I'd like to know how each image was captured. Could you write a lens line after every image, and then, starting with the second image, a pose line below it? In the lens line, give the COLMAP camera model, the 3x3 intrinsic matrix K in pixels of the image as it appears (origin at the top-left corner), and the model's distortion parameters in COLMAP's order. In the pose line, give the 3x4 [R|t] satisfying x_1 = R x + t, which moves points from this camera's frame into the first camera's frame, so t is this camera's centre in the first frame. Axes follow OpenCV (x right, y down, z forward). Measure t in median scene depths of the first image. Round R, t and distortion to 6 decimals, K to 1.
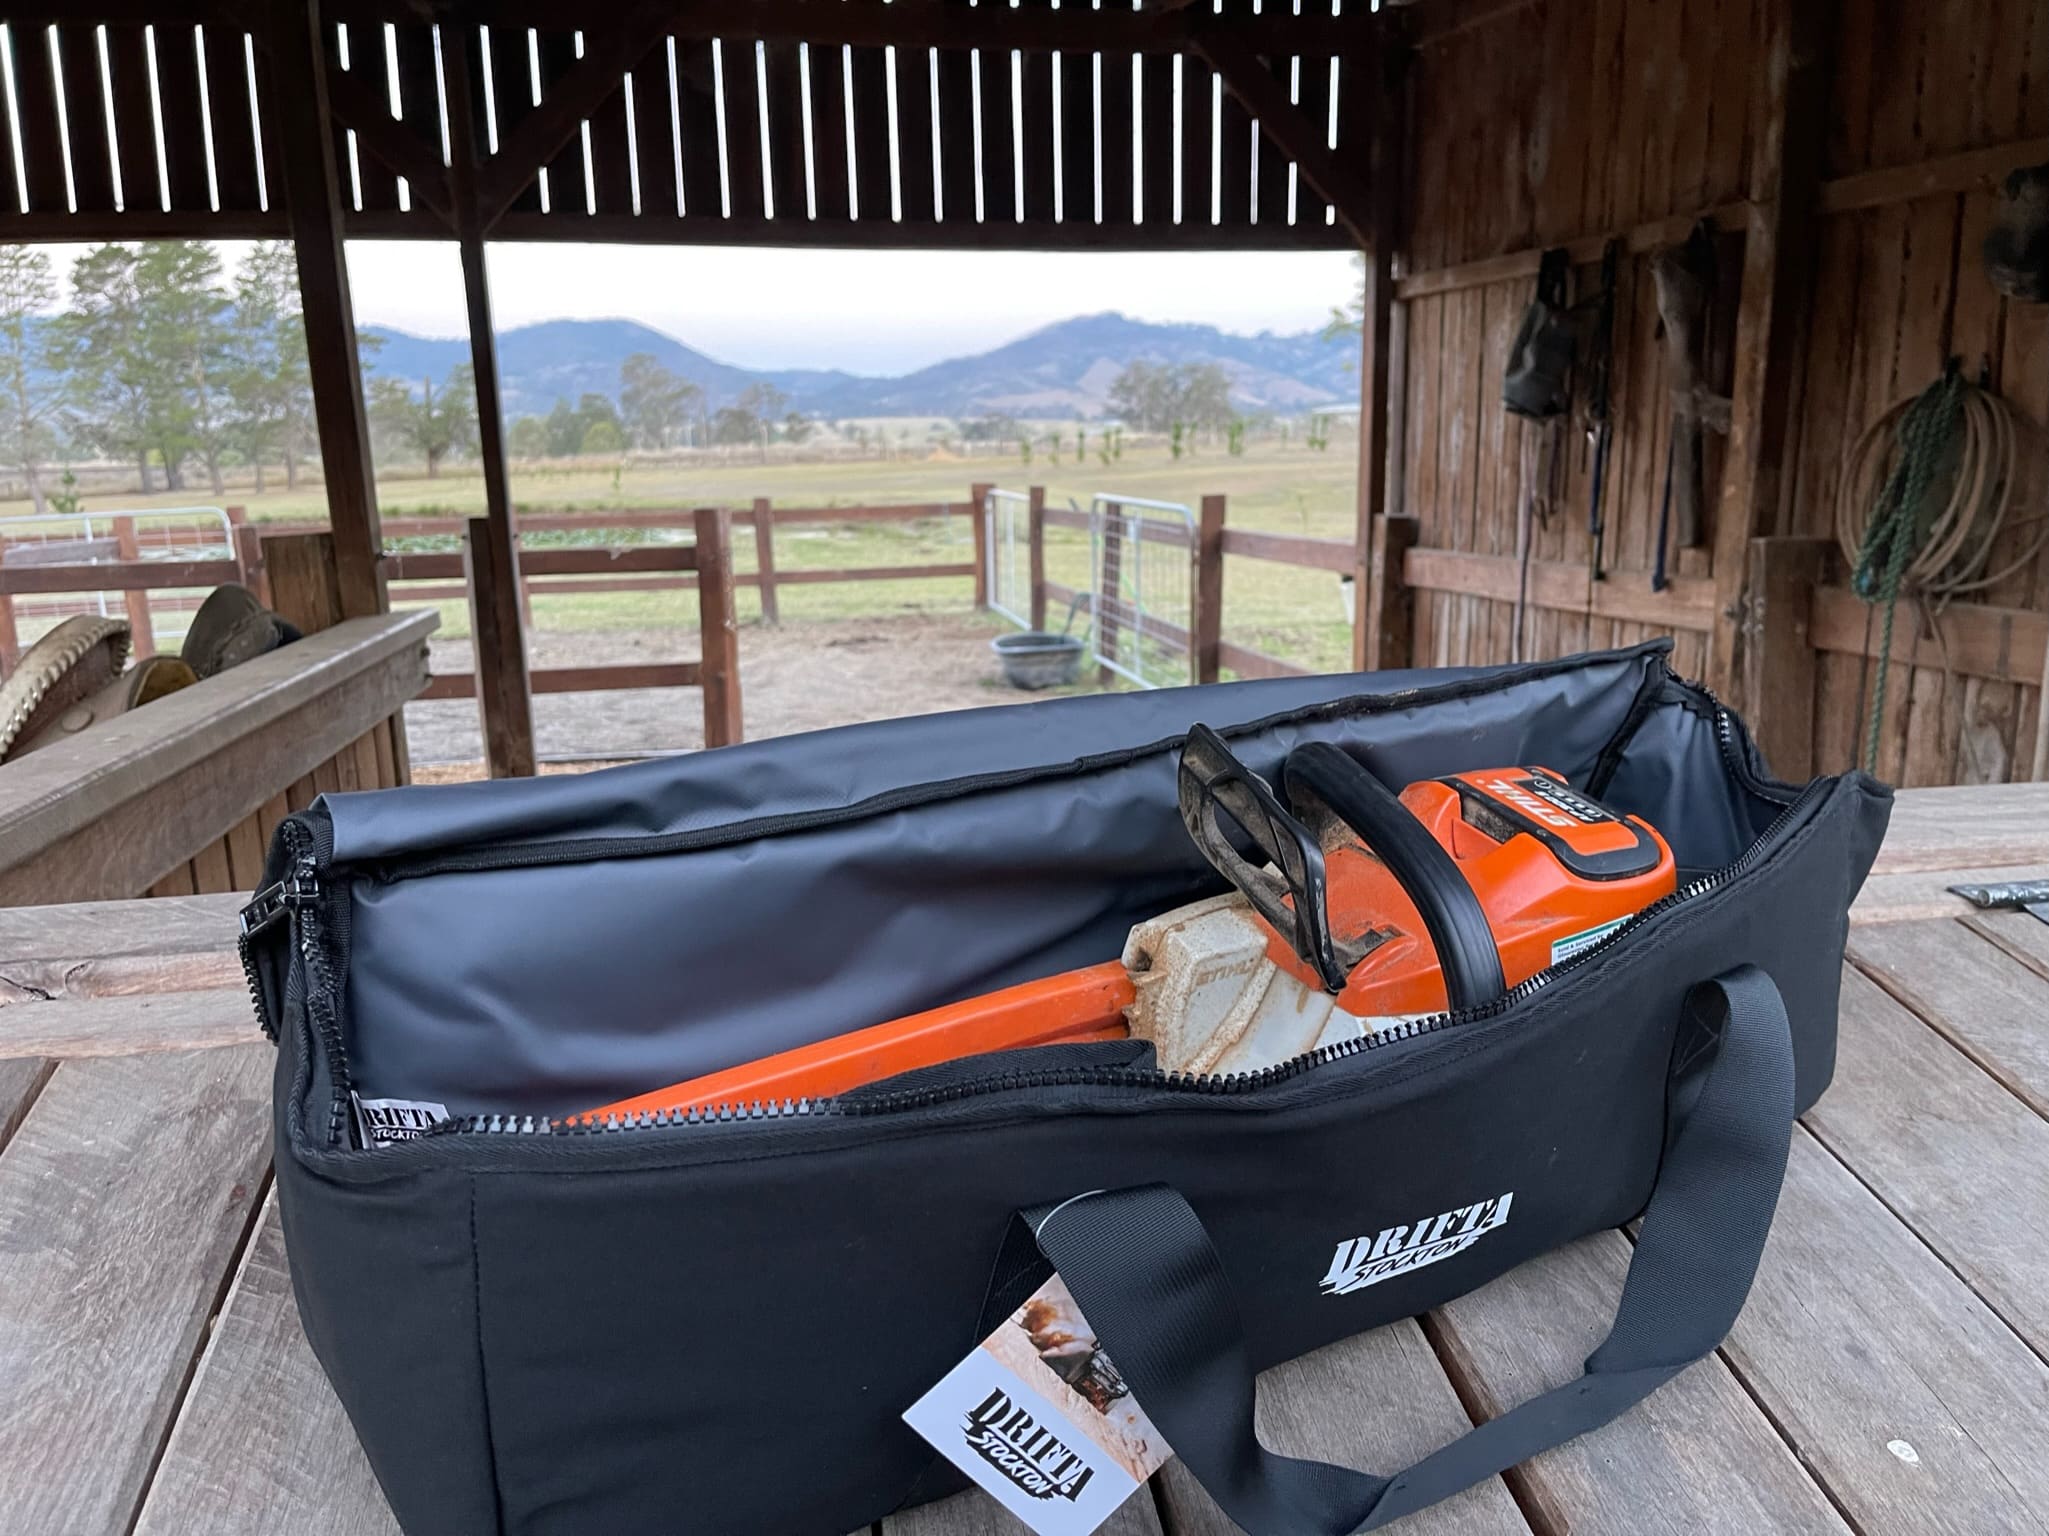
lens RADIAL K [[1559.6, 0, 1024.5], [0, 1559.6, 768.0], [0, 0, 1]] dist [0.097485, -0.148115]
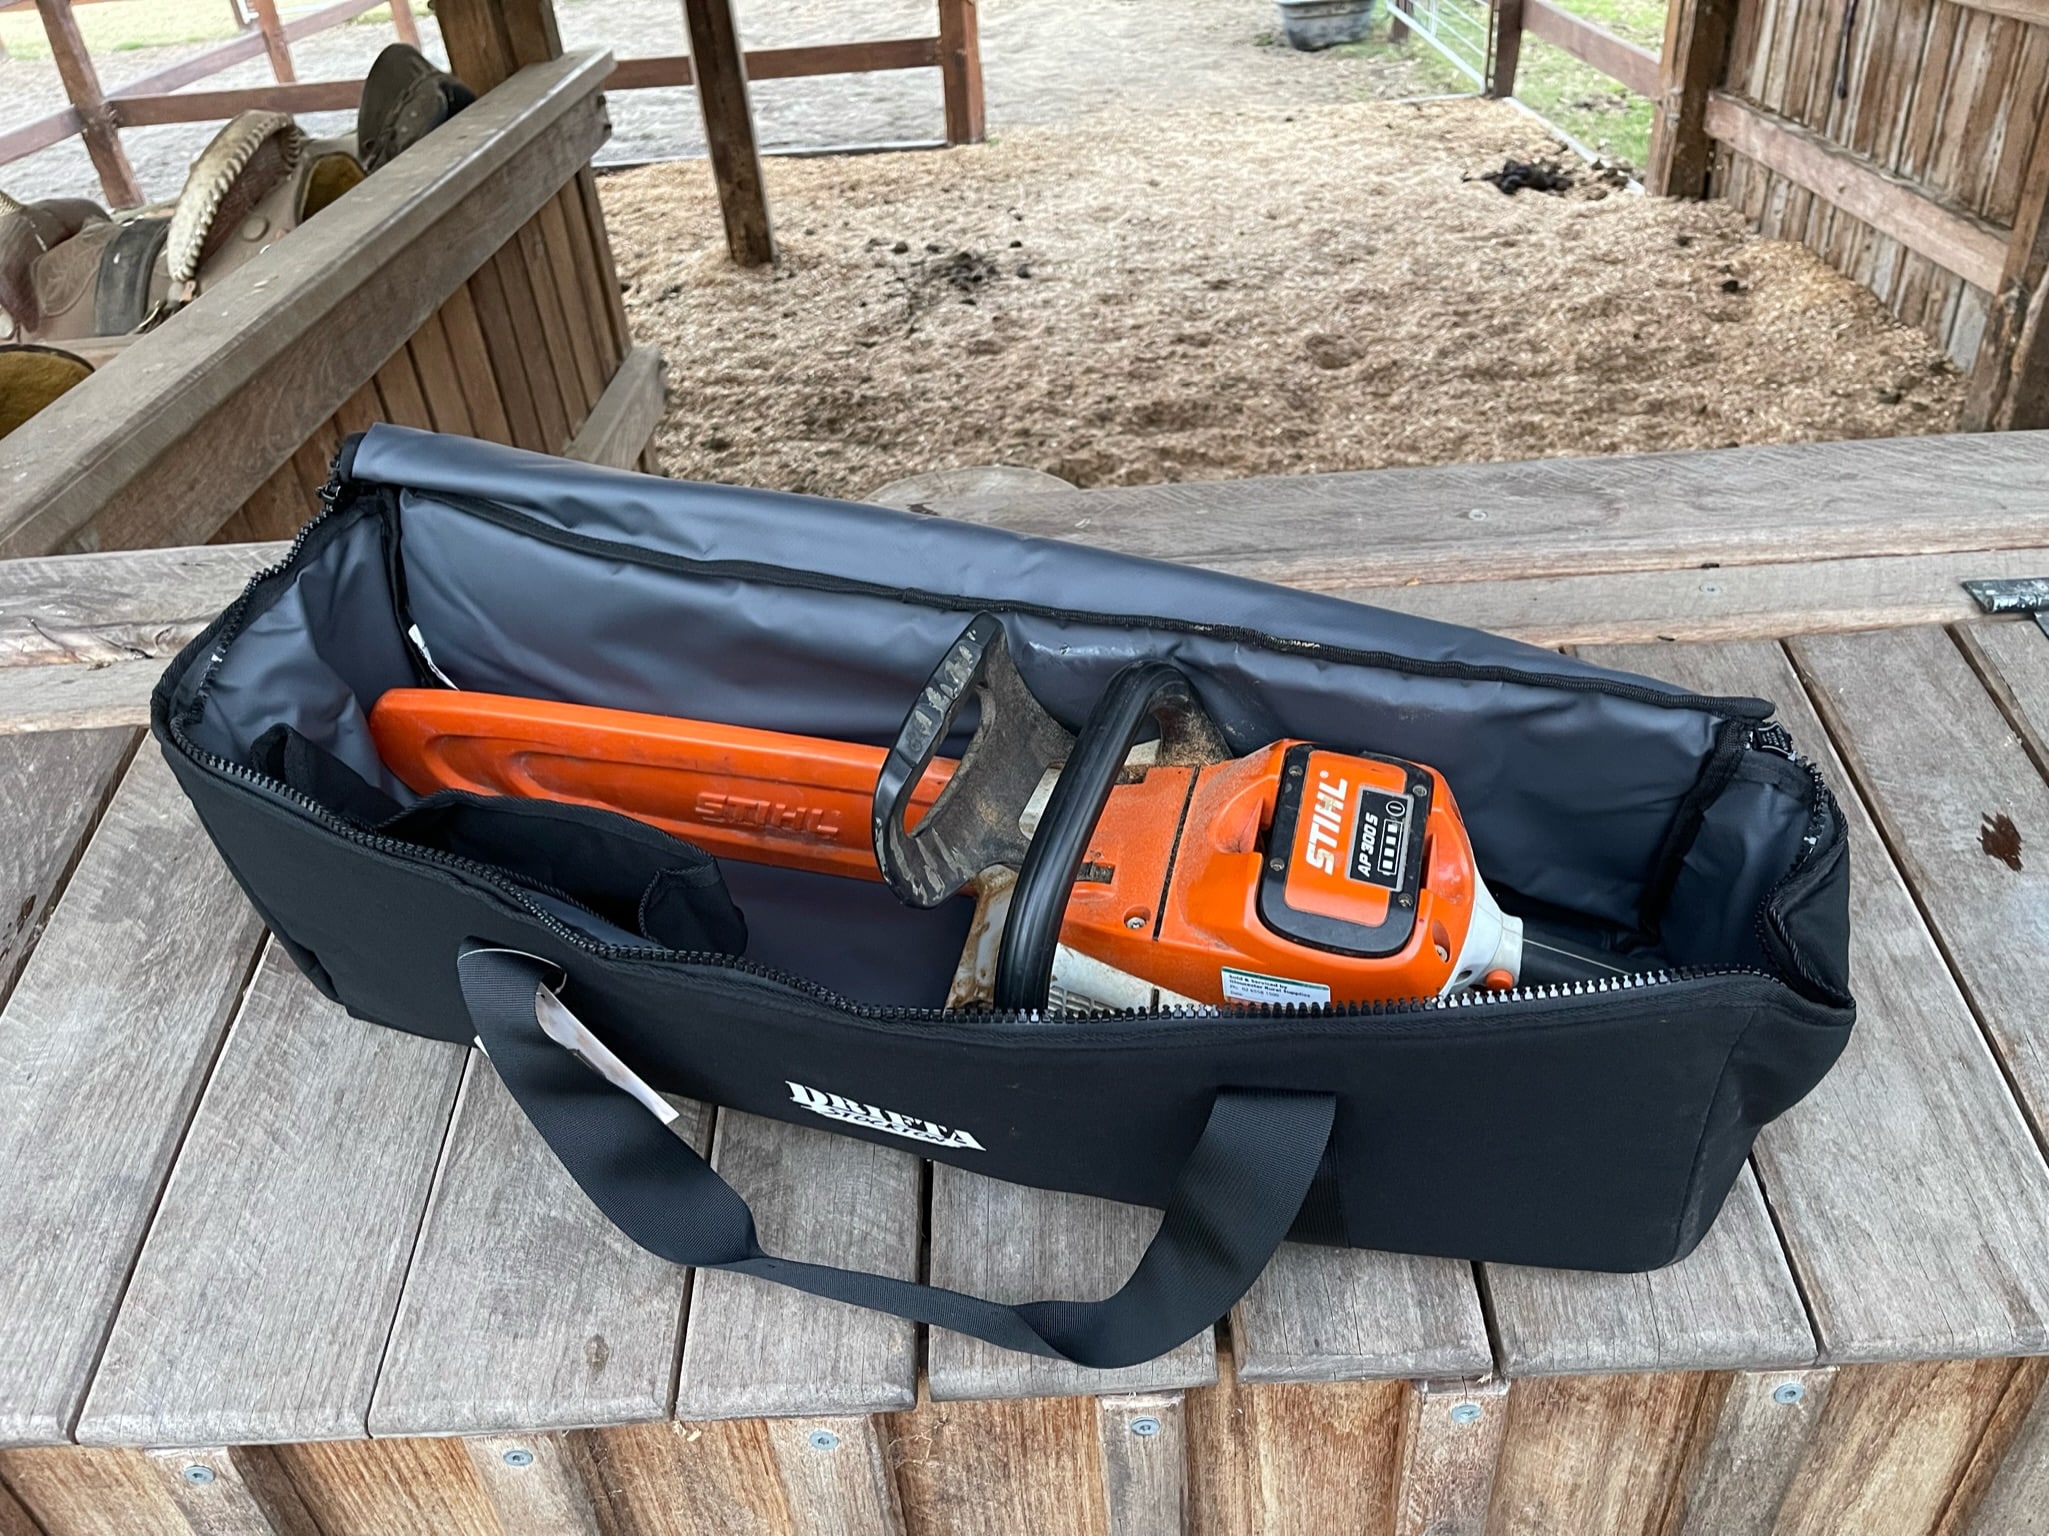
lens RADIAL K [[1560.9, 0, 1045.3], [0, 1560.9, 765.3], [0, 0, 1]] dist [0.085550, -0.125624]
pose [[0.985125, 0.055955, -0.162473, 0.064001], [0.011020, 0.922981, 0.384689, -0.060389], [0.171485, -0.380757, 0.908635, 0.003138]]
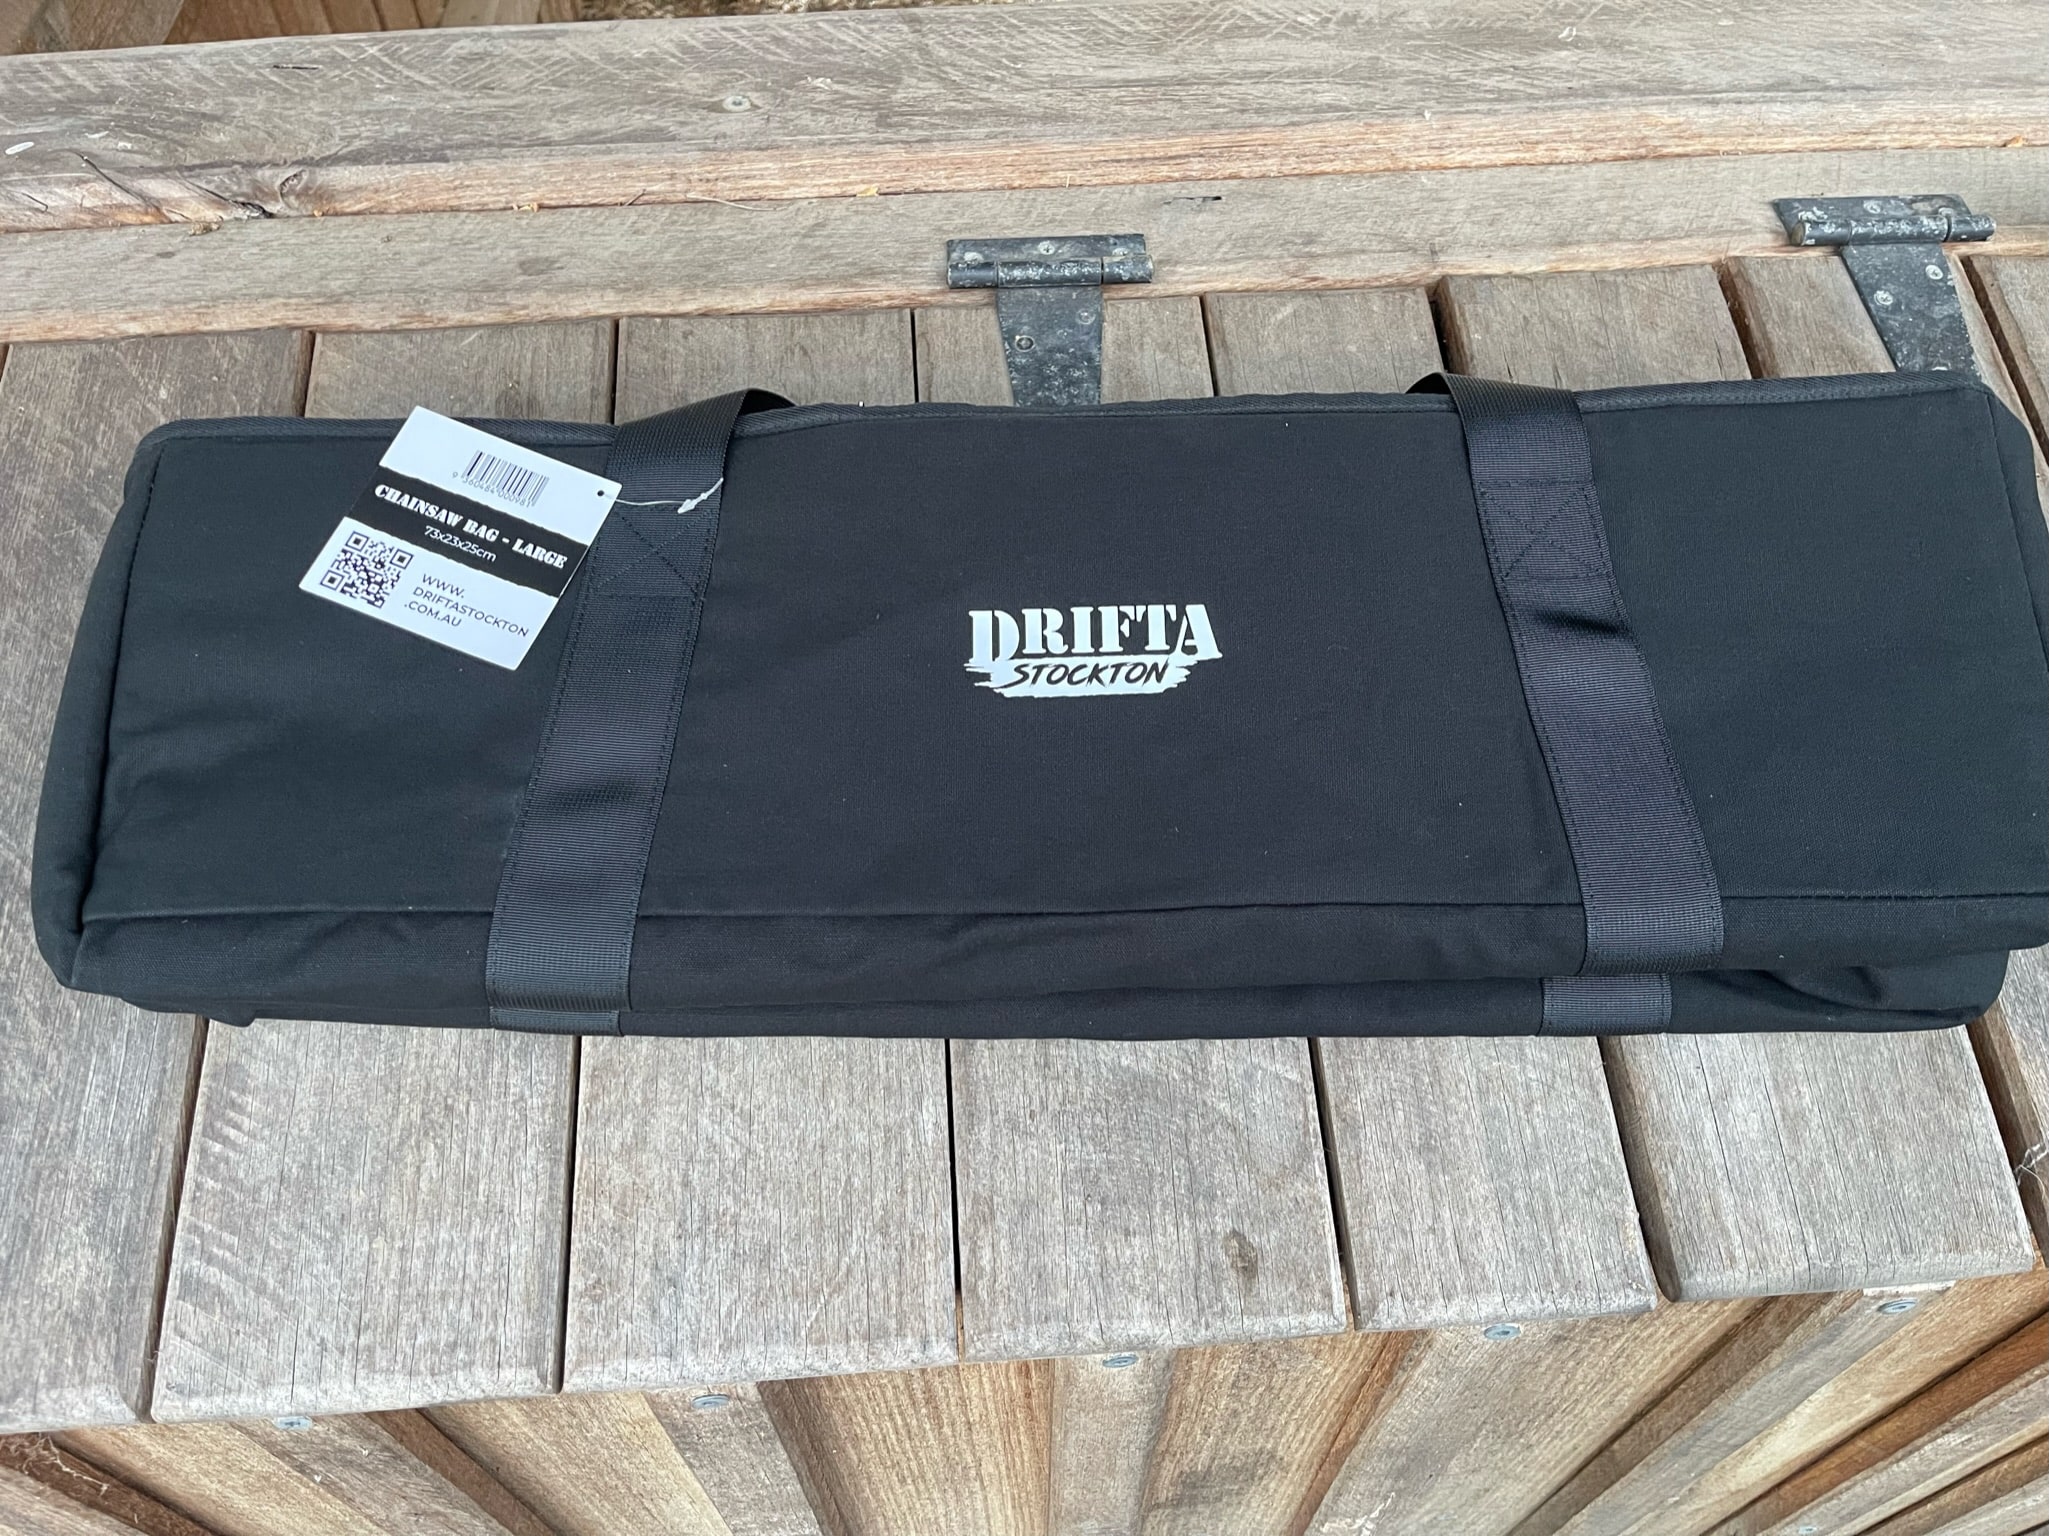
lens RADIAL K [[1506.4, 0, 1015.9], [0, 1506.4, 783.8], [0, 0, 1]] dist [0.089089, -0.125095]
pose [[0.994350, 0.092393, -0.052266, -0.042383], [-0.034440, 0.746528, 0.664462, -0.047089], [0.100409, -0.658908, 0.745492, 0.066501]]
